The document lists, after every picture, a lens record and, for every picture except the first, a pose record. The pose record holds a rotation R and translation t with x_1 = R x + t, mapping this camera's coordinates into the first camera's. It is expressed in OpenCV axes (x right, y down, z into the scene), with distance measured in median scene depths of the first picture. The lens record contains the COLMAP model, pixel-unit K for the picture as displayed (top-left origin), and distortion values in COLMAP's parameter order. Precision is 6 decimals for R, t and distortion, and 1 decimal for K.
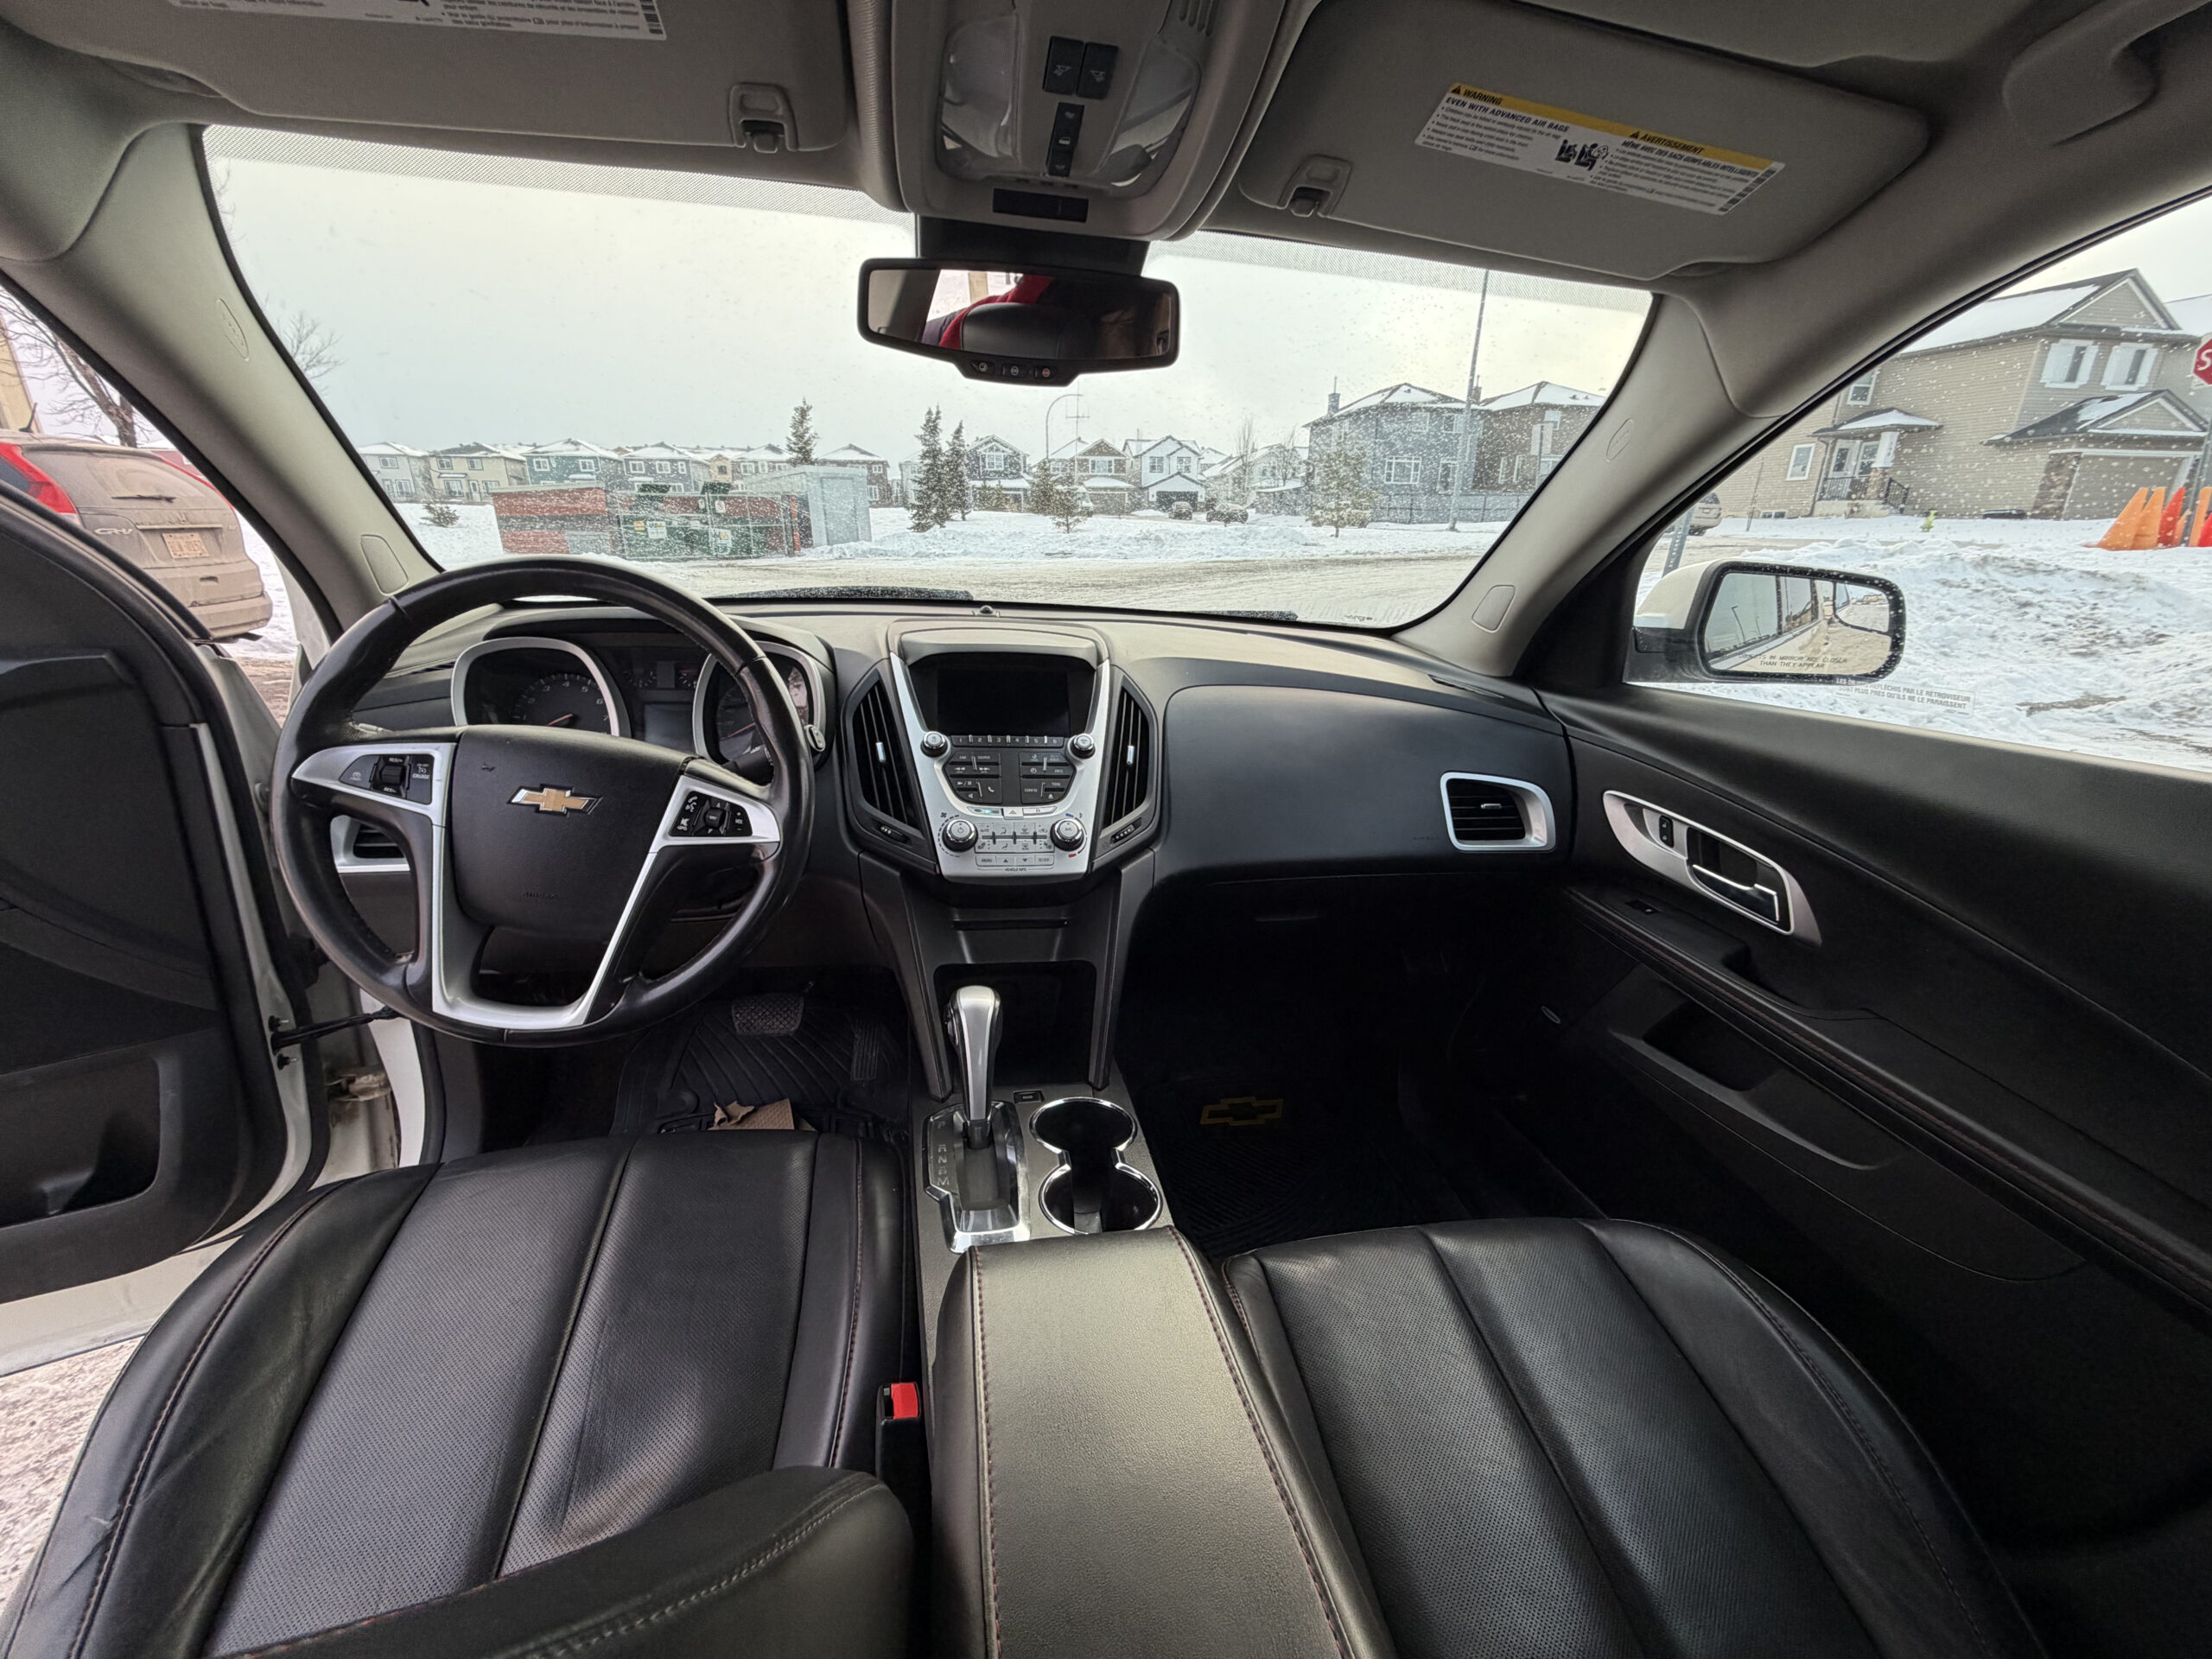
lens RADIAL K [[875.0, 0, 1100.7], [0, 875.0, 831.9], [0, 0, 1]] dist [-0.002368, 0.000136]
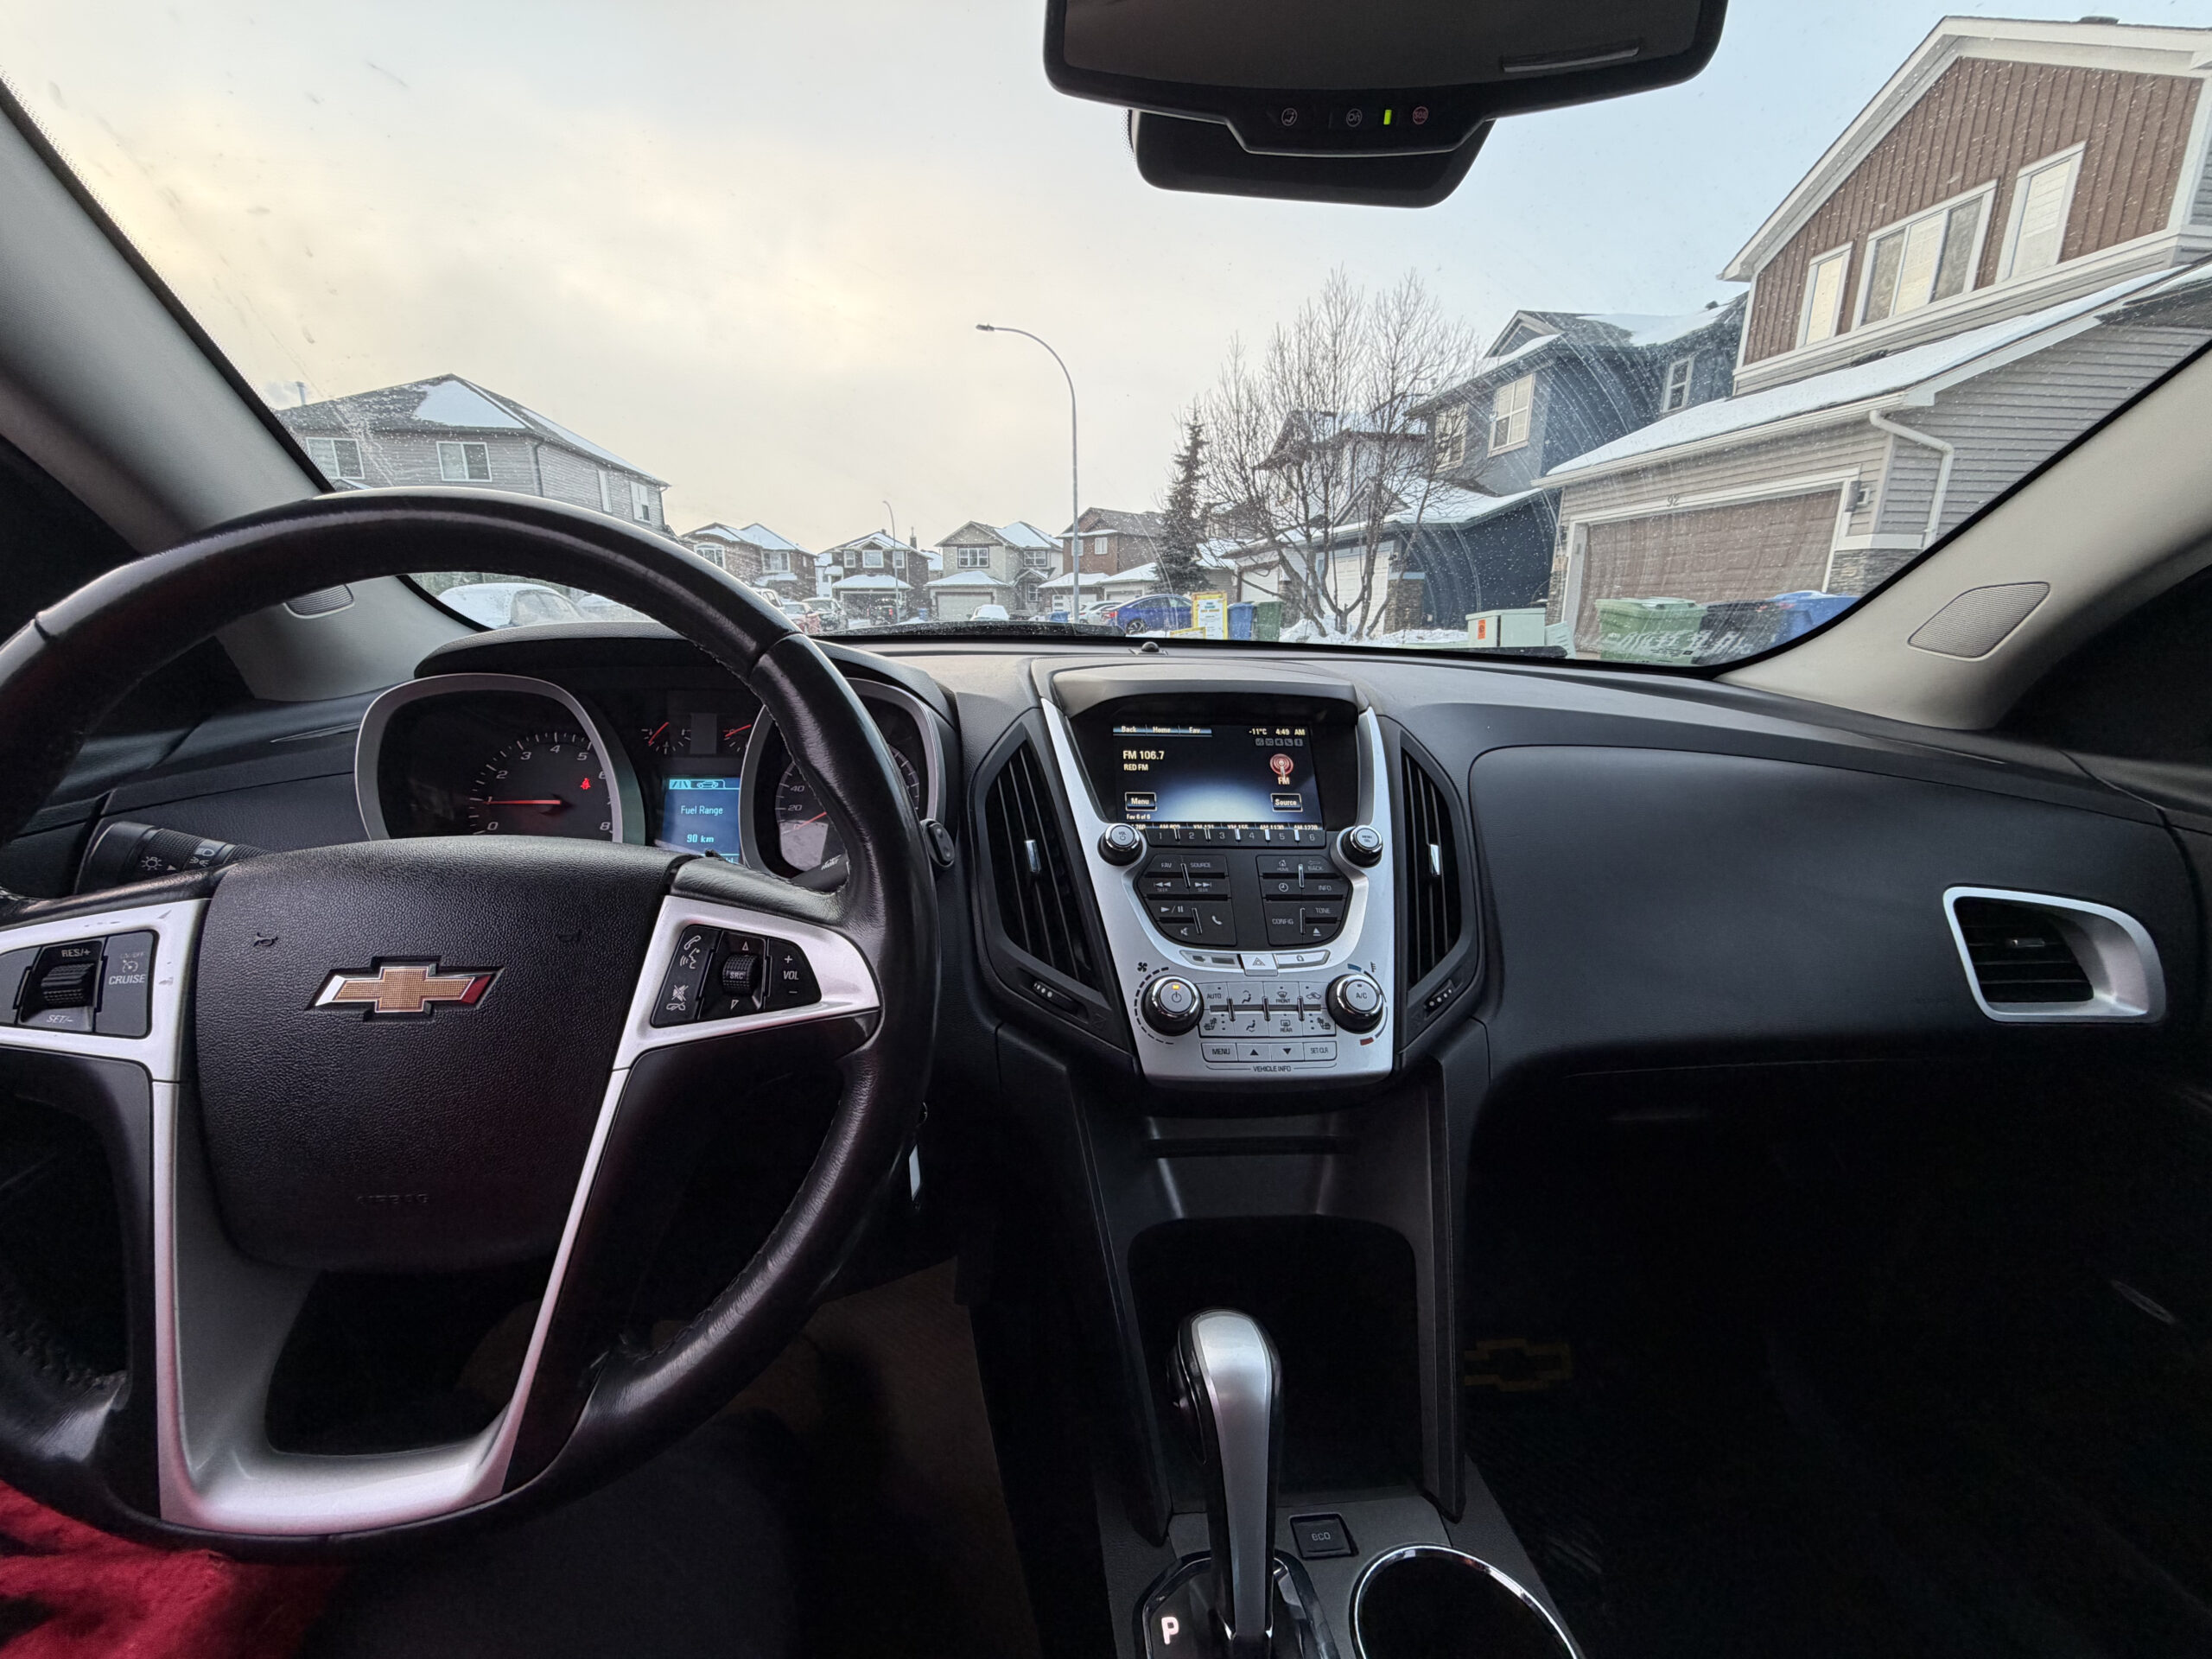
lens RADIAL K [[875.0, 0, 1100.7], [0, 875.0, 831.9], [0, 0, 1]] dist [-0.002368, 0.000136]
pose [[0.996169, 0.001807, -0.087429, -0.140402], [-0.008365, 0.997171, -0.074706, -0.058629], [0.087047, 0.075151, 0.993366, 0.369223]]
